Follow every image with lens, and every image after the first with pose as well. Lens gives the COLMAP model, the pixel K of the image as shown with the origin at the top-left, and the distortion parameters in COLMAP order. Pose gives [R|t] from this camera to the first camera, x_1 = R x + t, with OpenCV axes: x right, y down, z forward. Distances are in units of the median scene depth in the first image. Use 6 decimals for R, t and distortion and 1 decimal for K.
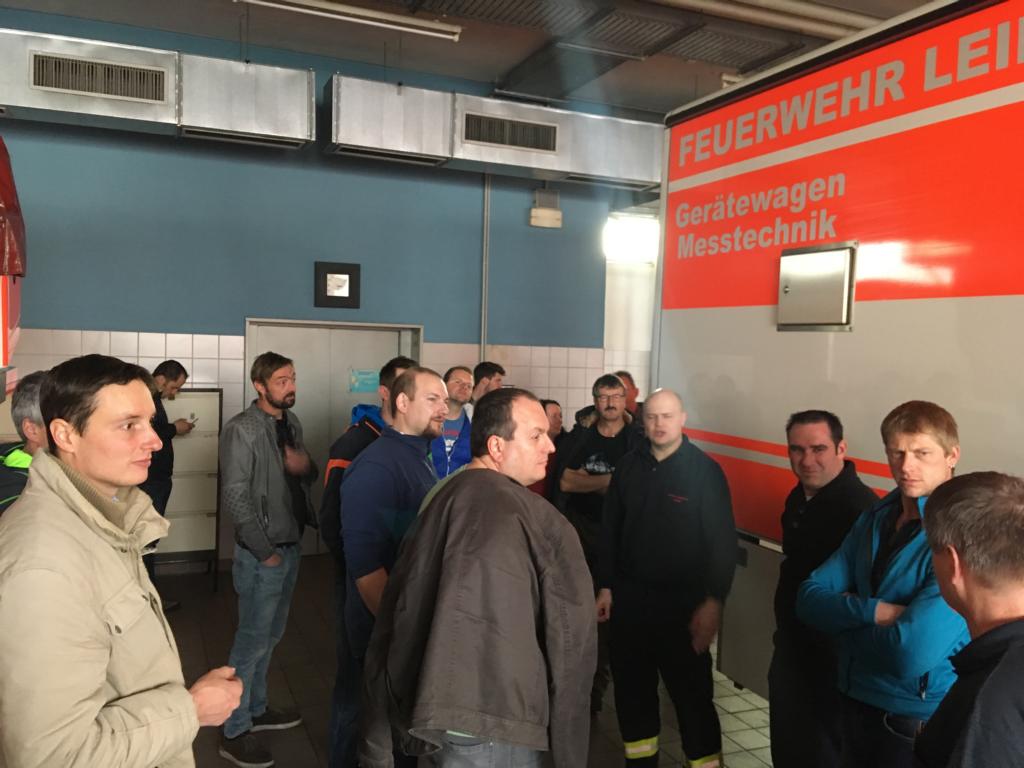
lens RADIAL K [[863.7, 0, 514.3], [0, 863.7, 388.9], [0, 0, 1]] dist [0.096821, -0.143437]
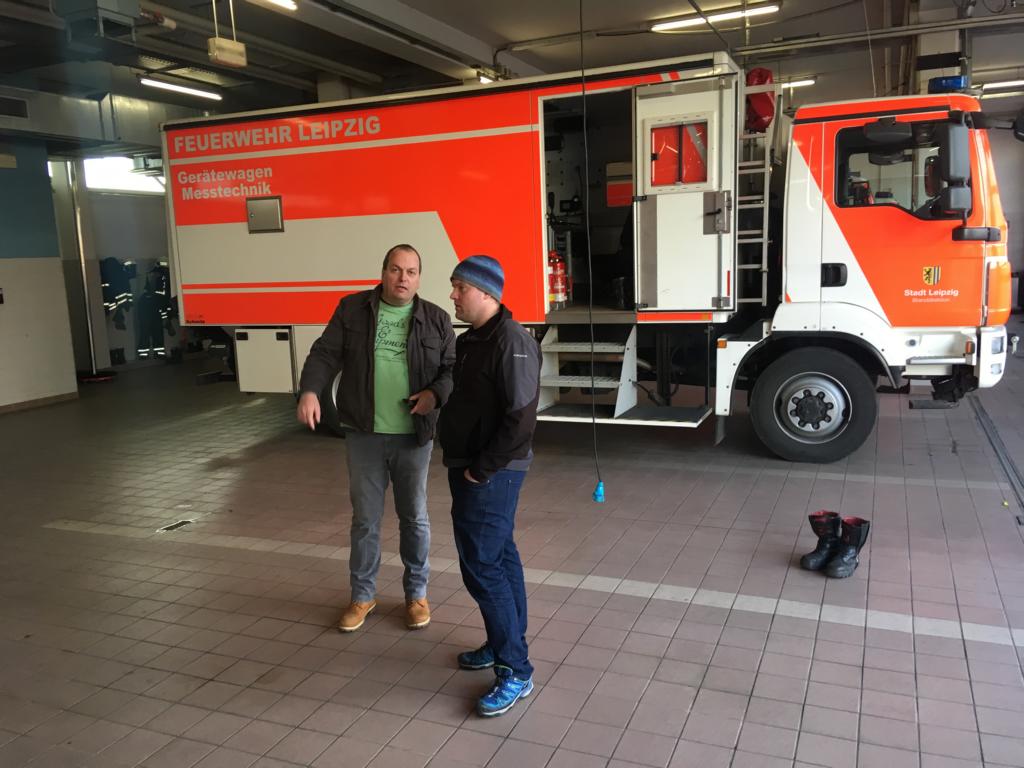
lens RADIAL K [[863.7, 0, 512.4], [0, 863.7, 387.0], [0, 0, 1]] dist [0.096821, -0.143437]
pose [[0.716519, -0.165330, 0.677692, -0.777999], [0.100056, 0.985820, 0.134712, 0.086913], [-0.690355, -0.028717, 0.722901, -1.090551]]
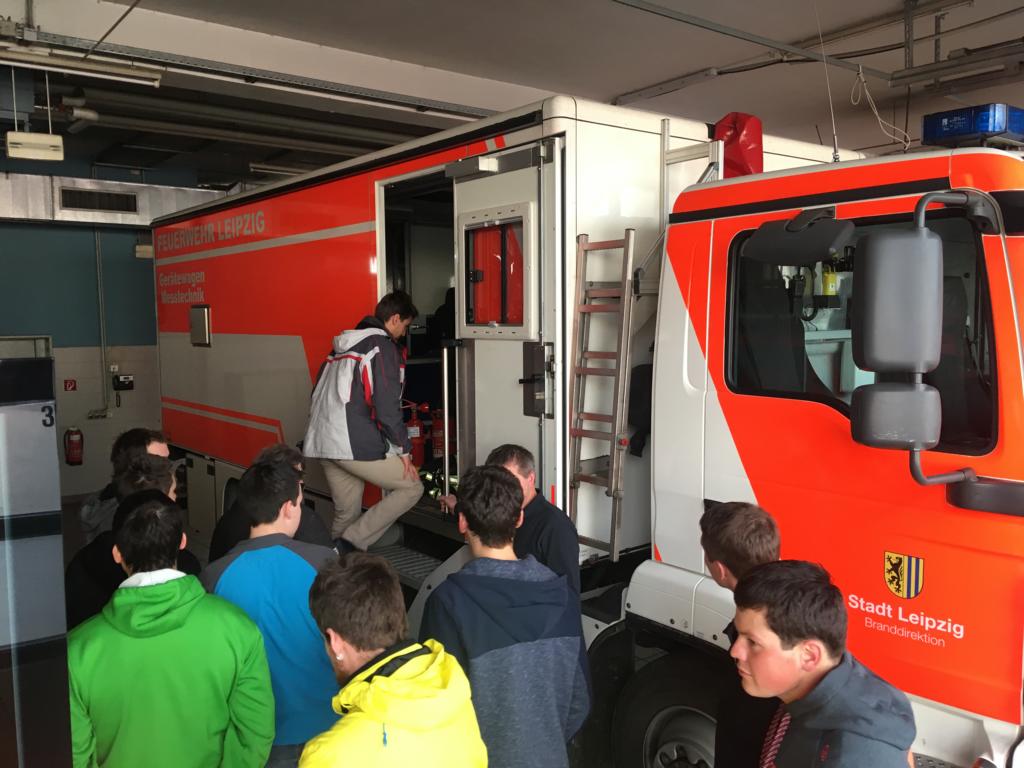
lens RADIAL K [[863.7, 0, 512.0], [0, 863.7, 383.4], [0, 0, 1]] dist [0.096821, -0.143437]
pose [[0.961725, -0.063290, 0.266606, 0.430943], [0.056260, 0.997839, 0.033933, -0.008348], [-0.268177, -0.017635, 0.963208, -1.020975]]
